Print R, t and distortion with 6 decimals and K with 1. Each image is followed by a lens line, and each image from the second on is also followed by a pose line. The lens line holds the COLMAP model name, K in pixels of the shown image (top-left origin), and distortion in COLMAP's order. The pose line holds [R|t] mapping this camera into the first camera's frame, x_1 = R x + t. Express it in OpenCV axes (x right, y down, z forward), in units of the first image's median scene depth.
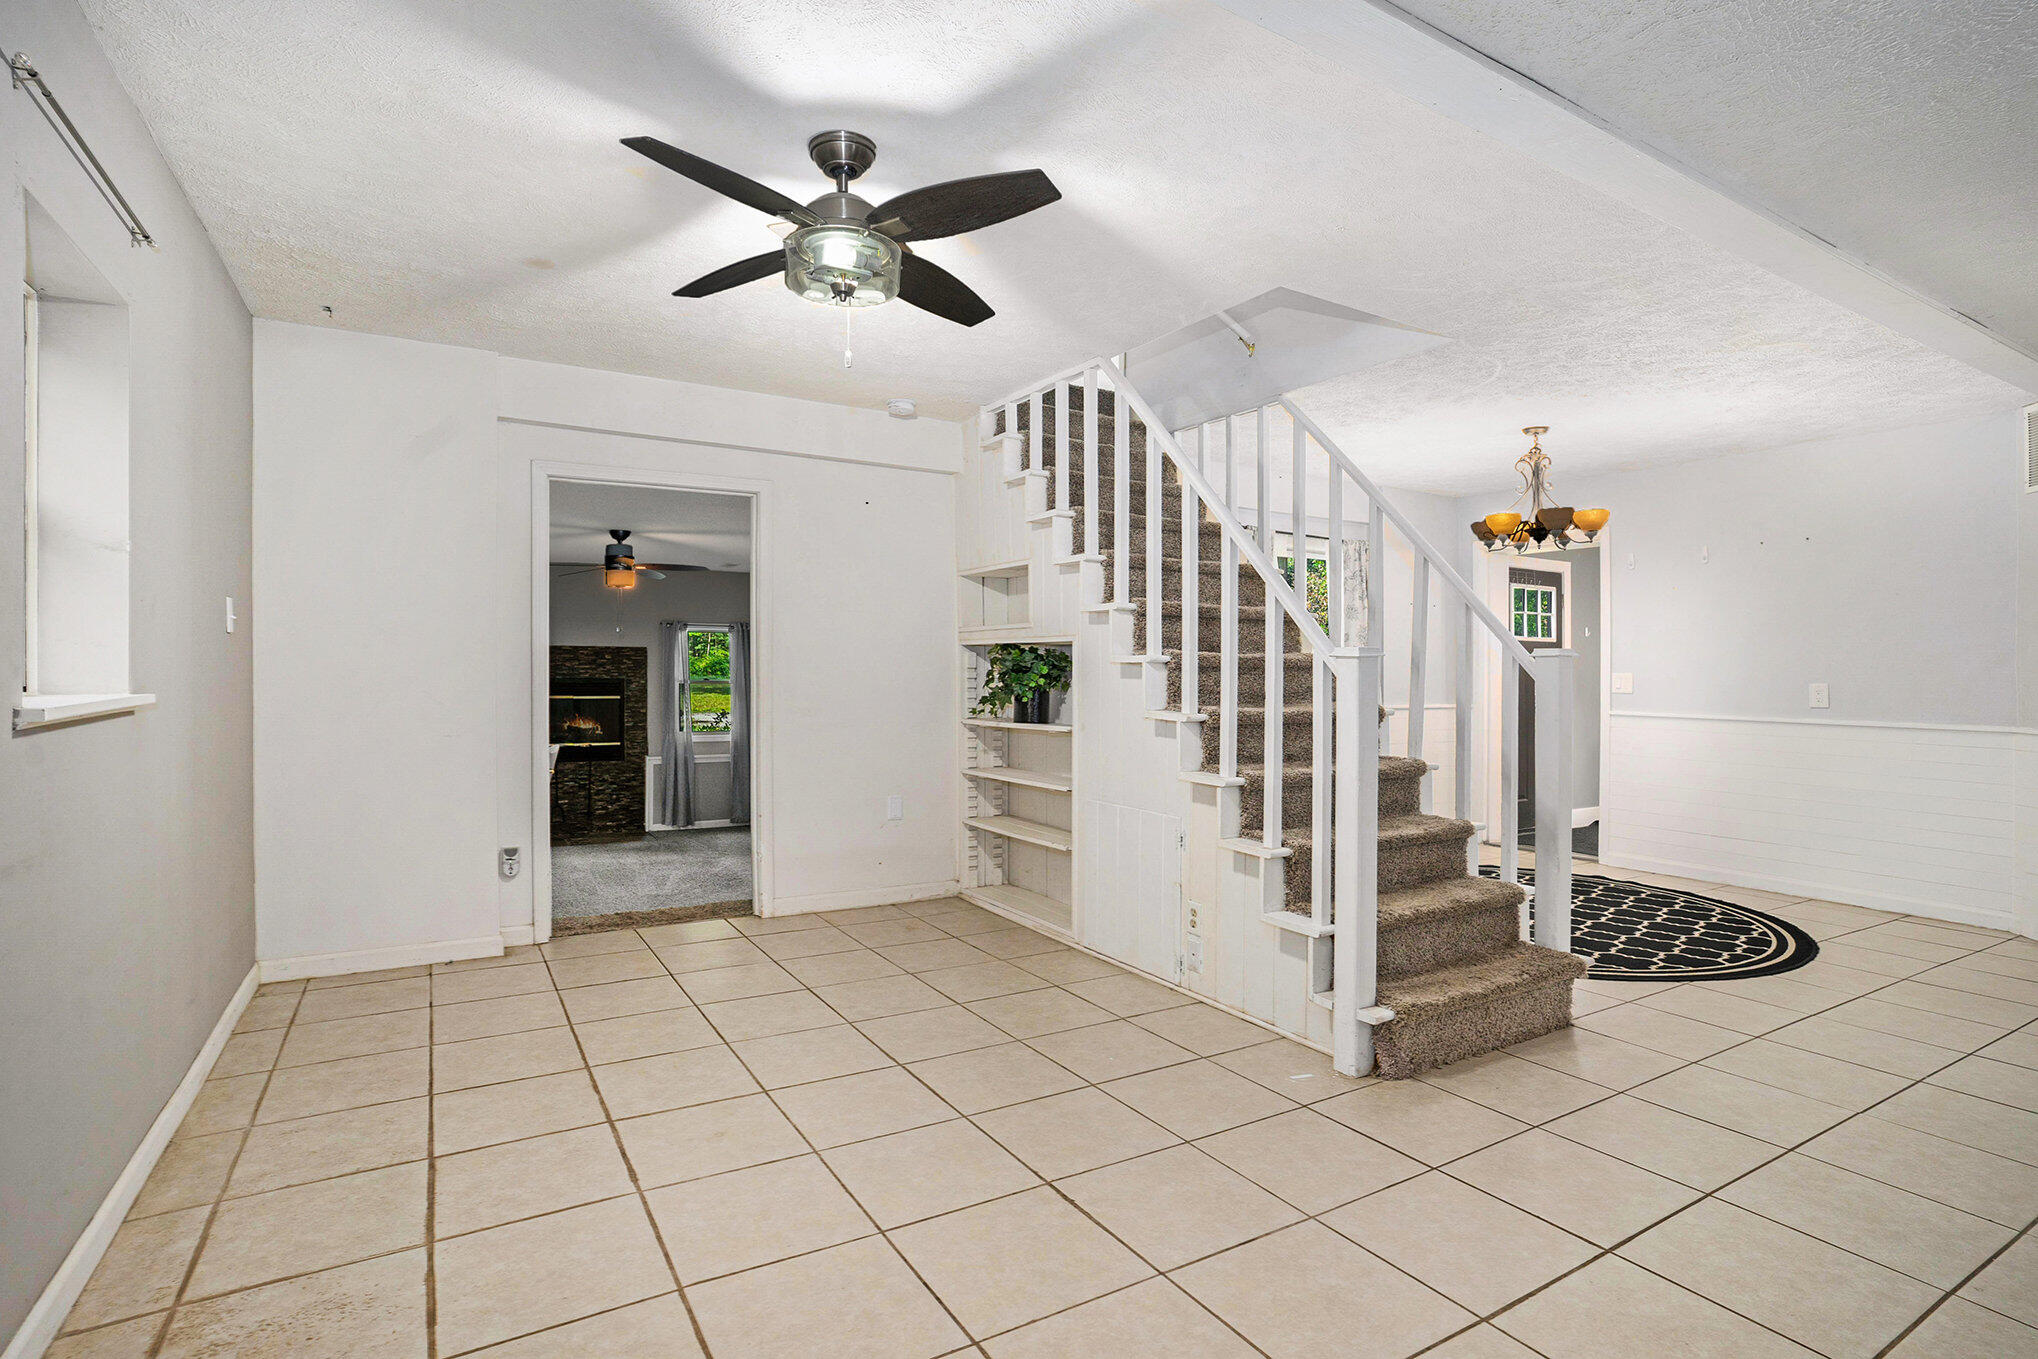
lens RADIAL K [[1007.6, 0, 1028.8], [0, 1007.6, 690.3], [0, 0, 1]] dist [-0.056033, 0.014885]
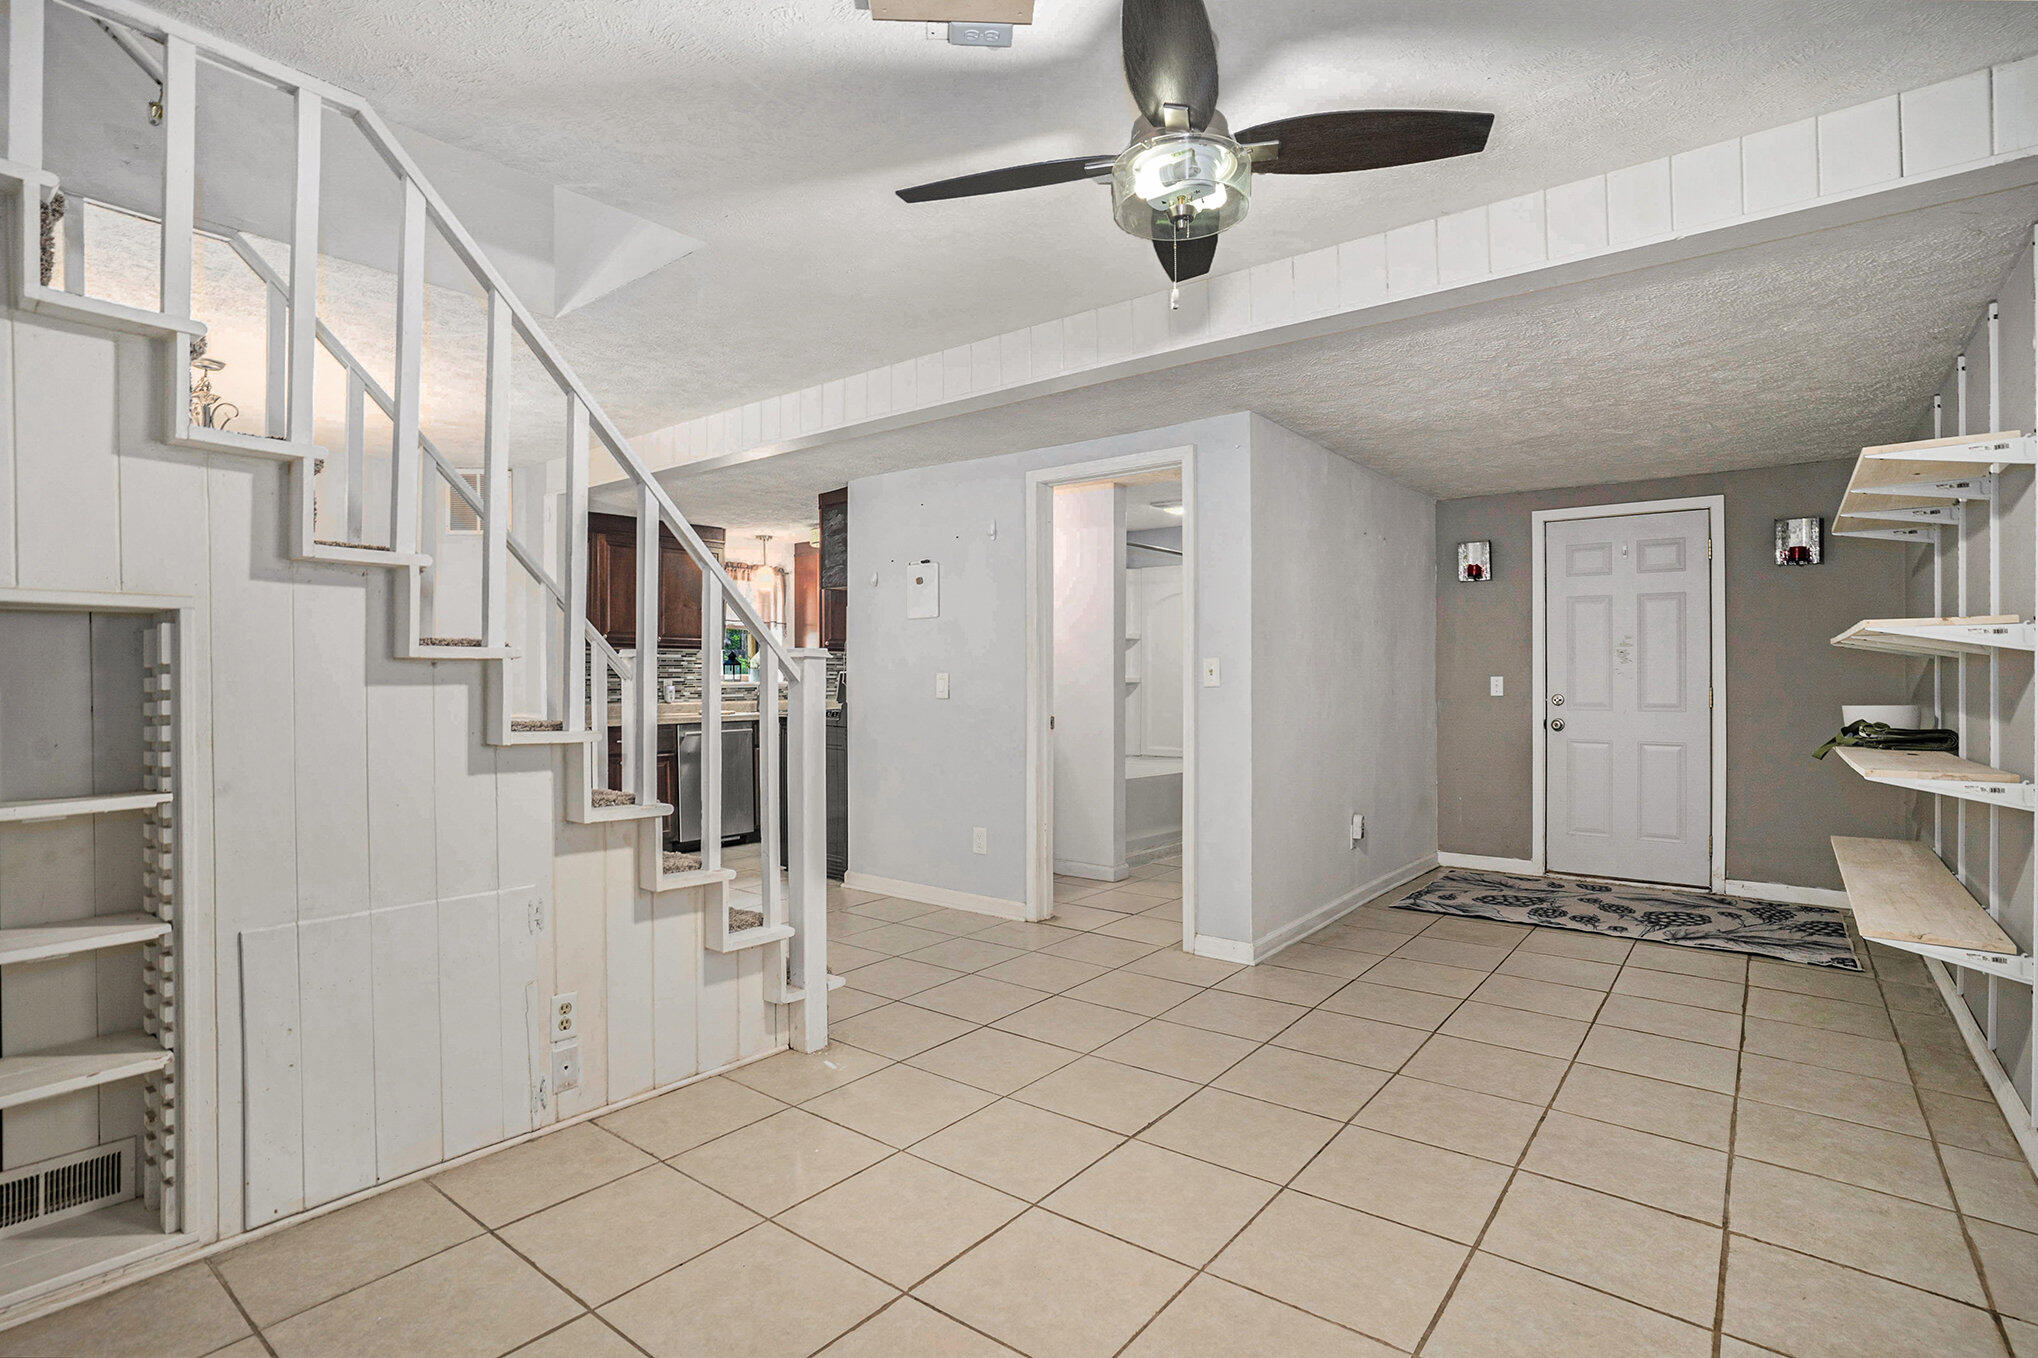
lens RADIAL K [[1007.6, 0, 1002.8], [0, 1007.6, 687.8], [0, 0, 1]] dist [-0.056033, 0.014885]
pose [[-0.359564, -0.002137, 0.933118, -0.604908], [0.011709, 0.999908, 0.006802, -0.007091], [-0.933047, 0.013372, -0.359506, 0.963764]]
